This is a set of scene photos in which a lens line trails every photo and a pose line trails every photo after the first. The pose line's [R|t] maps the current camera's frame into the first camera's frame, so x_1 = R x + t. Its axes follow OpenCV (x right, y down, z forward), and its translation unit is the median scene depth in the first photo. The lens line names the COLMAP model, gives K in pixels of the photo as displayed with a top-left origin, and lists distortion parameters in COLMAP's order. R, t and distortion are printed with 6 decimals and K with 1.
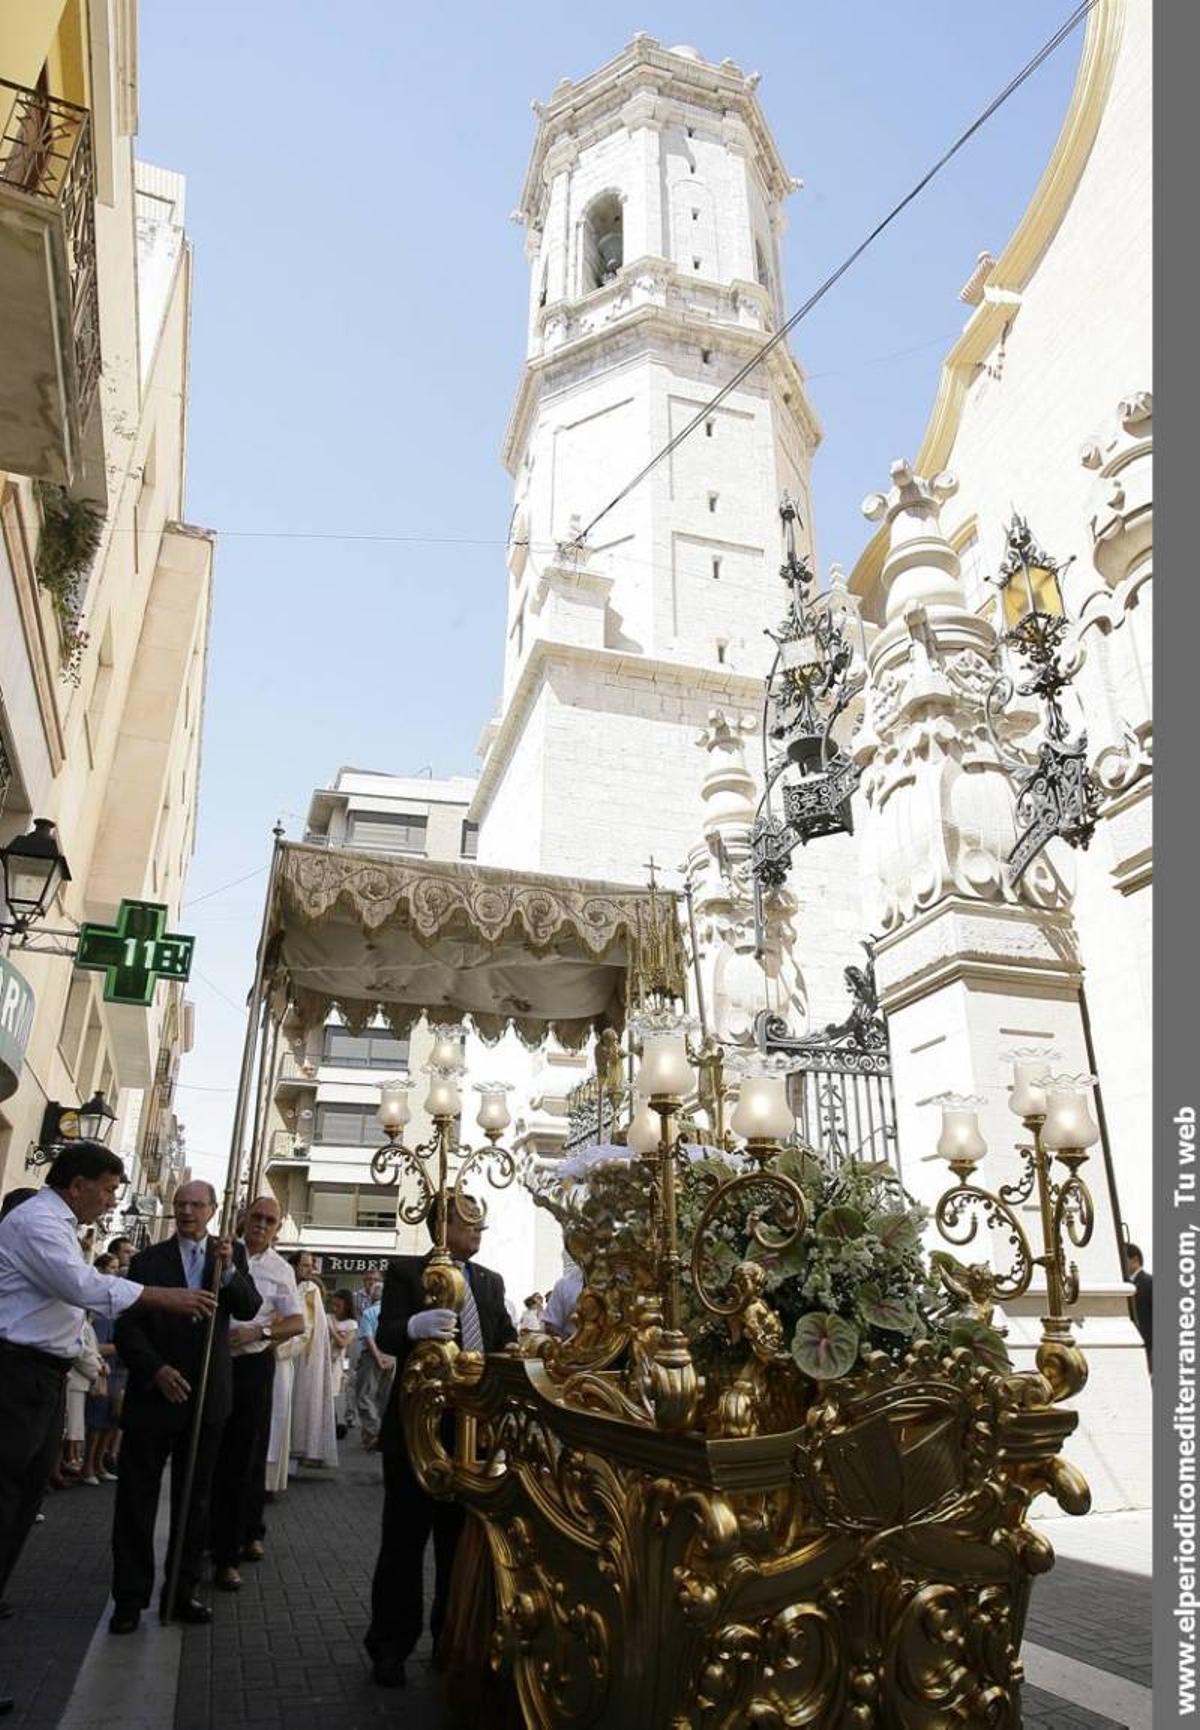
lens RADIAL K [[1046.6, 0, 588.4], [0, 1046.6, 902.7], [0, 0, 1]] dist [-0.070153, 0.040650]
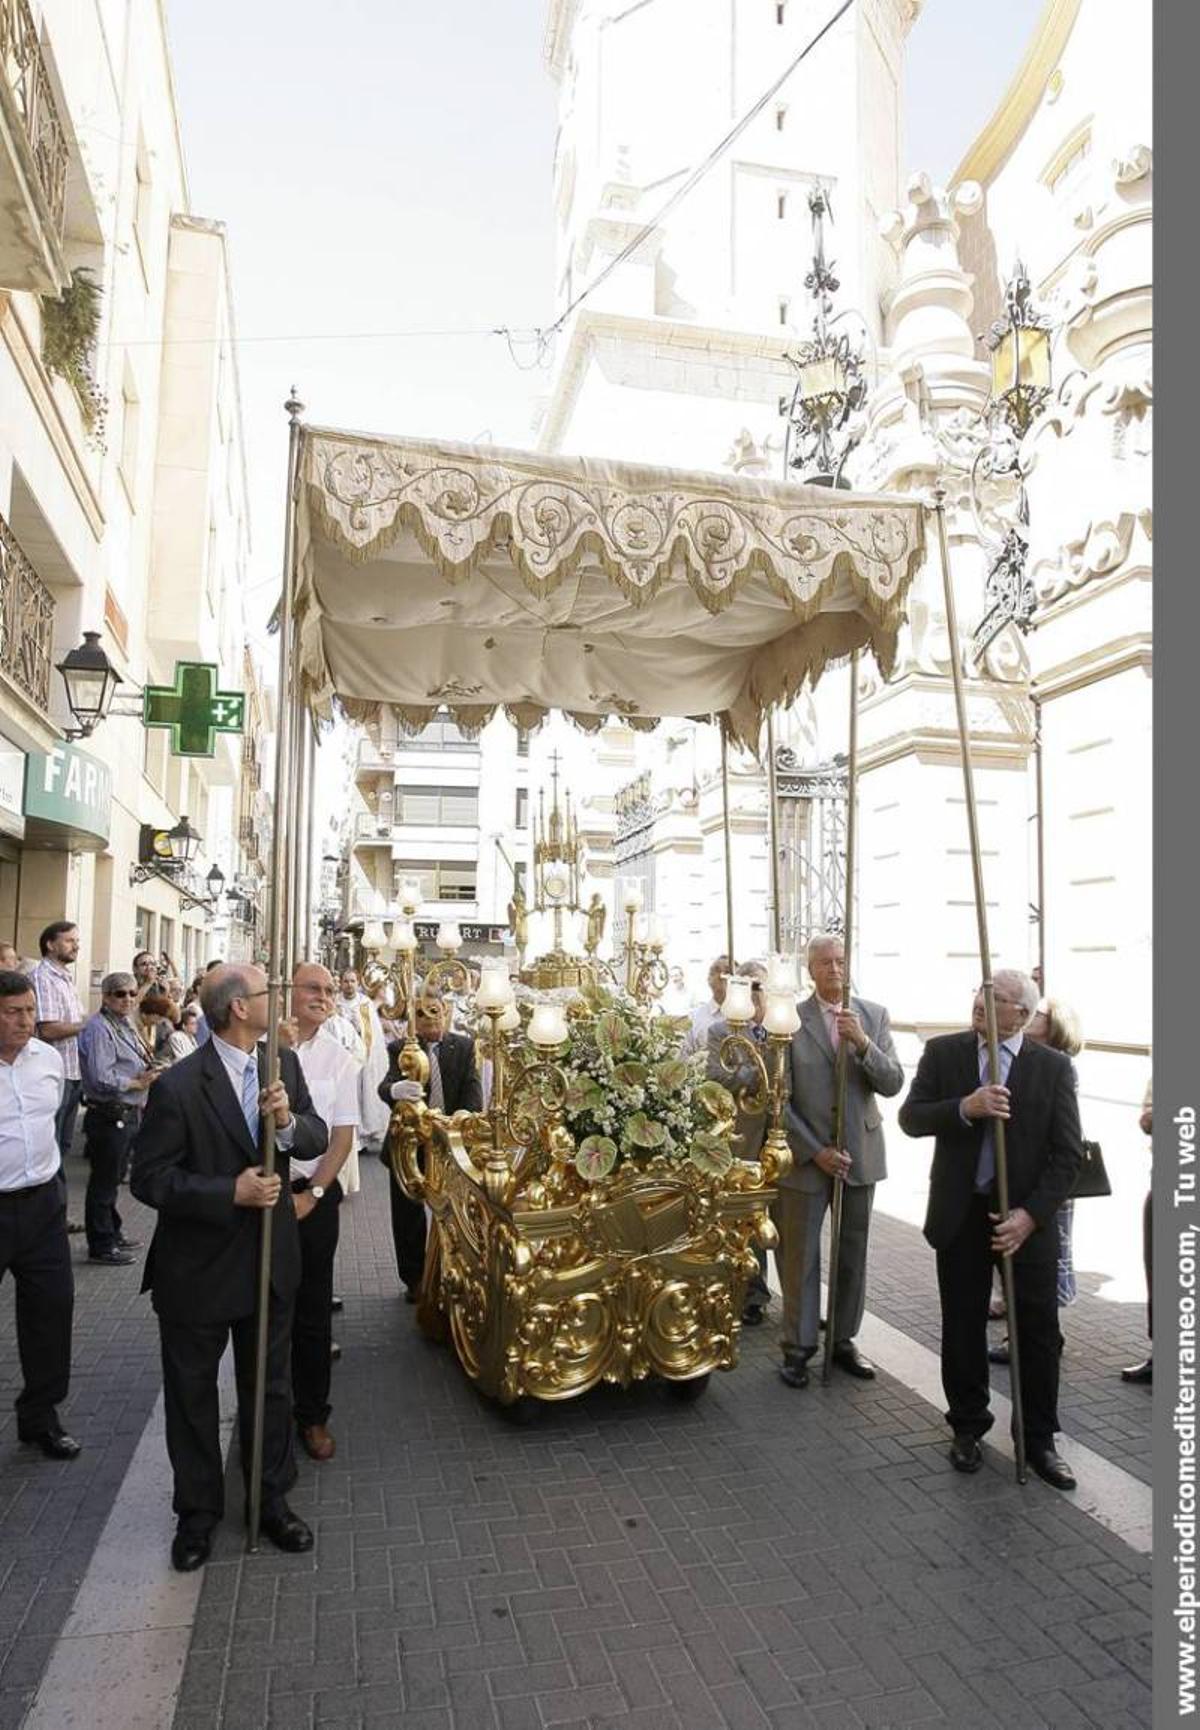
lens RADIAL K [[1046.6, 0, 588.4], [0, 1046.6, 902.7], [0, 0, 1]] dist [-0.070153, 0.040650]
pose [[0.996698, -0.001300, -0.081183, 0.087822], [0.027110, 0.947818, 0.317657, -0.115175], [0.076533, -0.318809, 0.944724, -0.100735]]
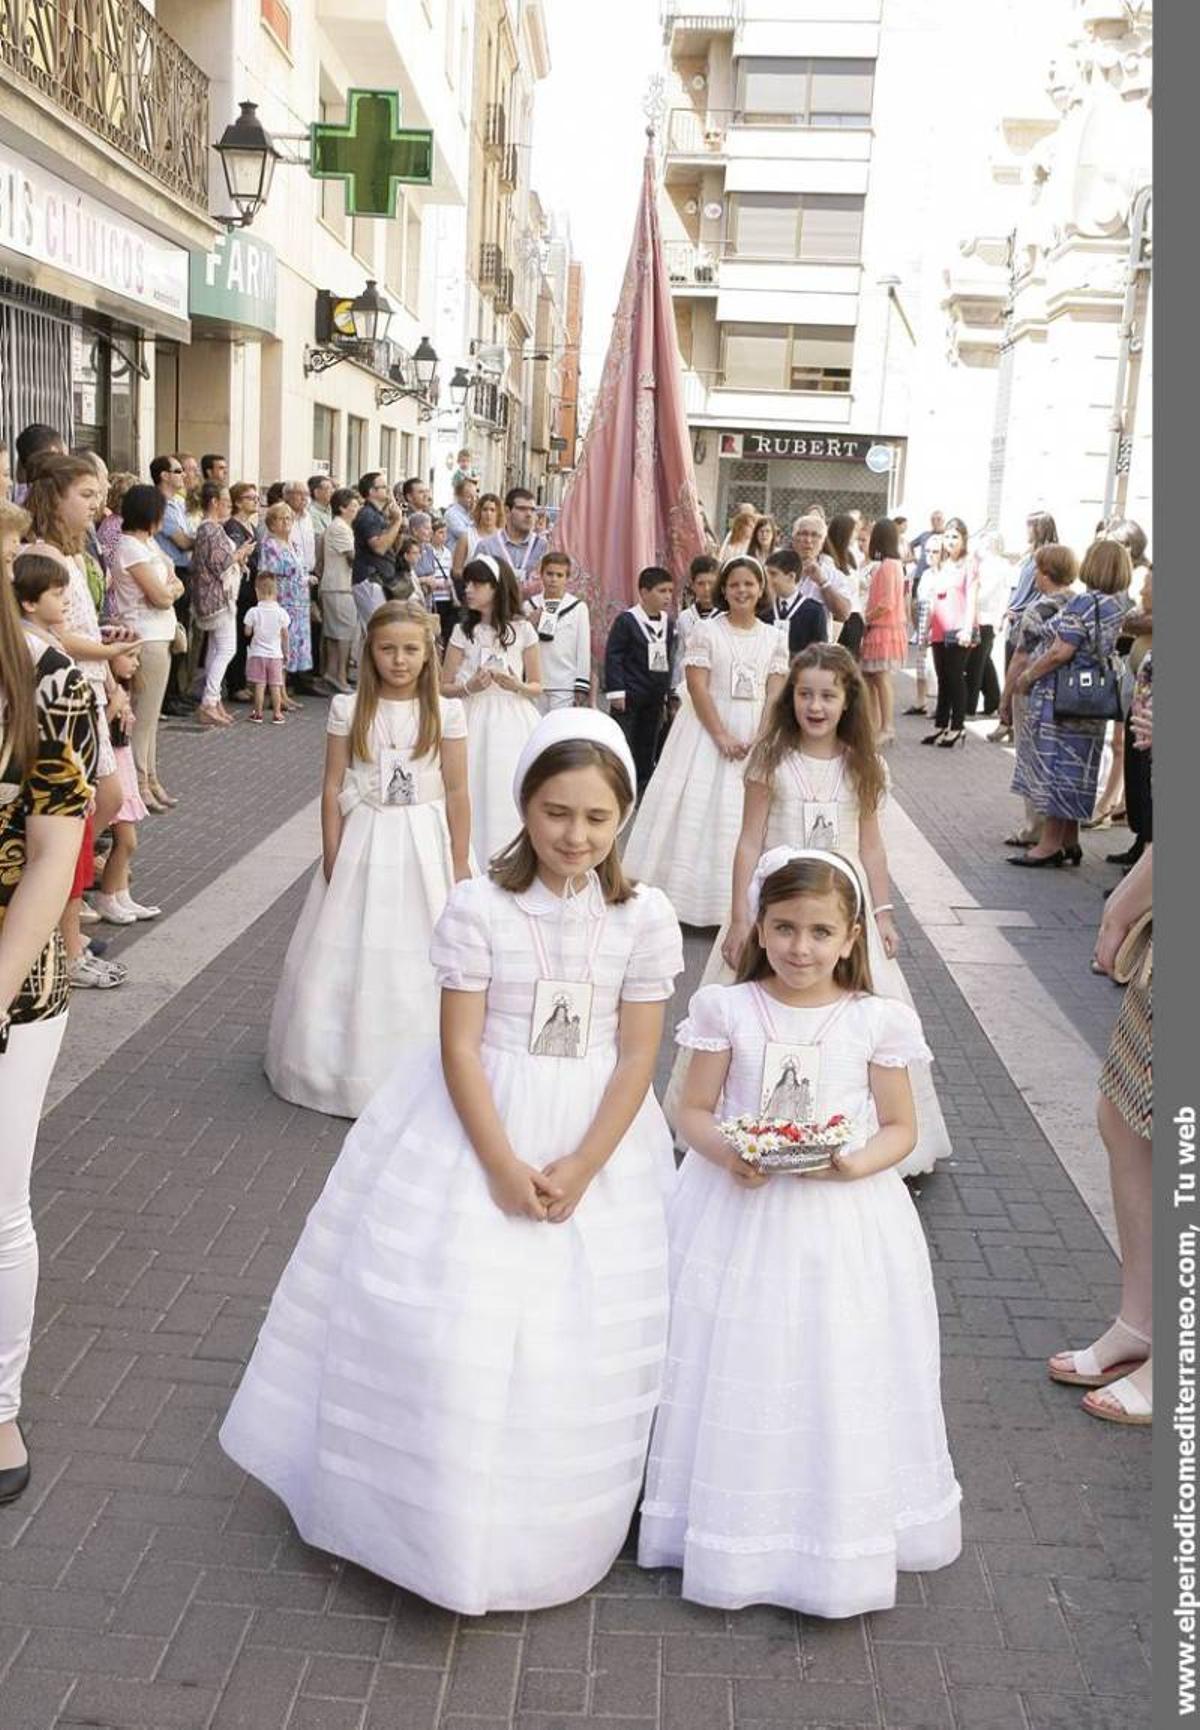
lens RADIAL K [[1904.6, 0, 598.3], [0, 1904.6, 871.8], [0, 0, 1]] dist [0.020032, 0.064599]
pose [[0.935918, 0.105646, -0.336000, 0.427315], [0.093385, 0.845385, 0.525931, -0.328896], [0.339612, -0.523605, 0.781346, -0.637159]]
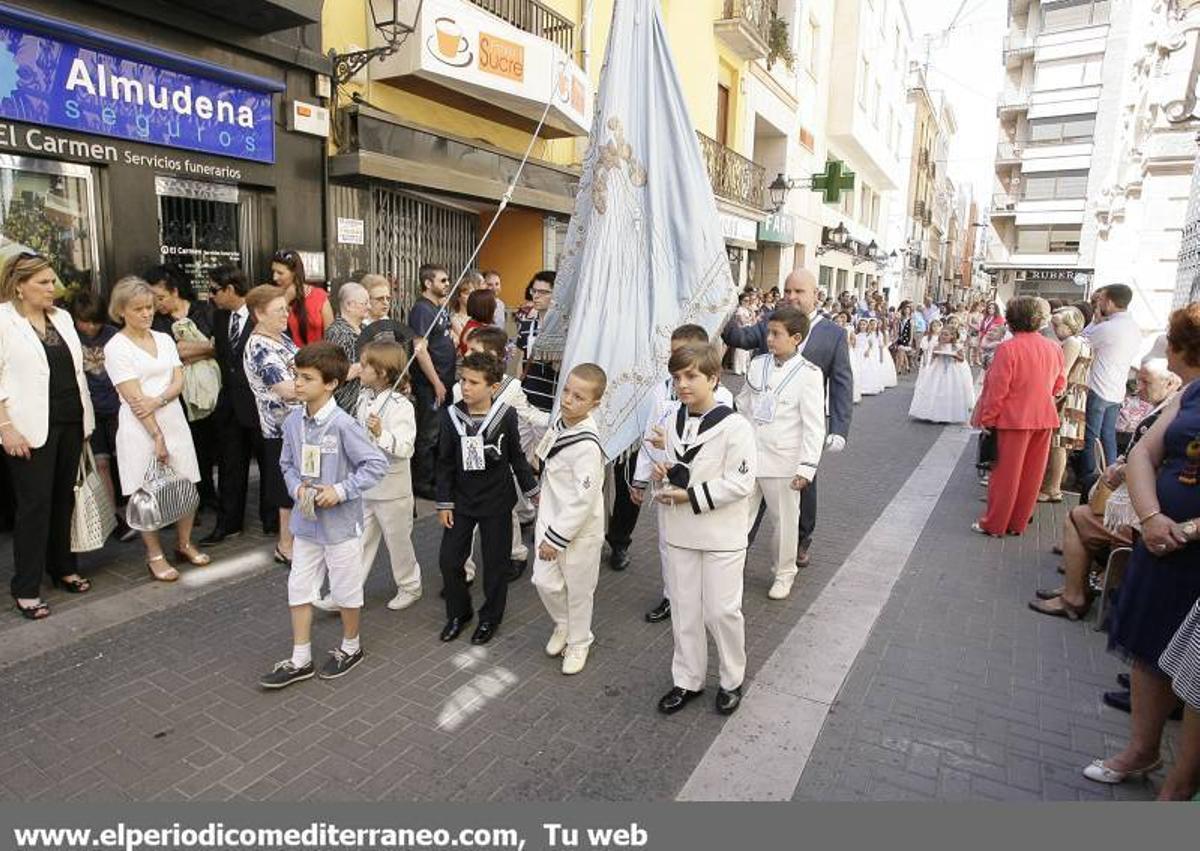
lens RADIAL K [[738.0, 0, 569.8], [0, 738.0, 412.6], [0, 0, 1]] dist [-0.063282, 0.034404]
pose [[0.628077, 0.138807, -0.765671, 0.794348], [0.277521, 0.879301, 0.387056, -0.409282], [0.726981, -0.455591, 0.513747, -0.840903]]
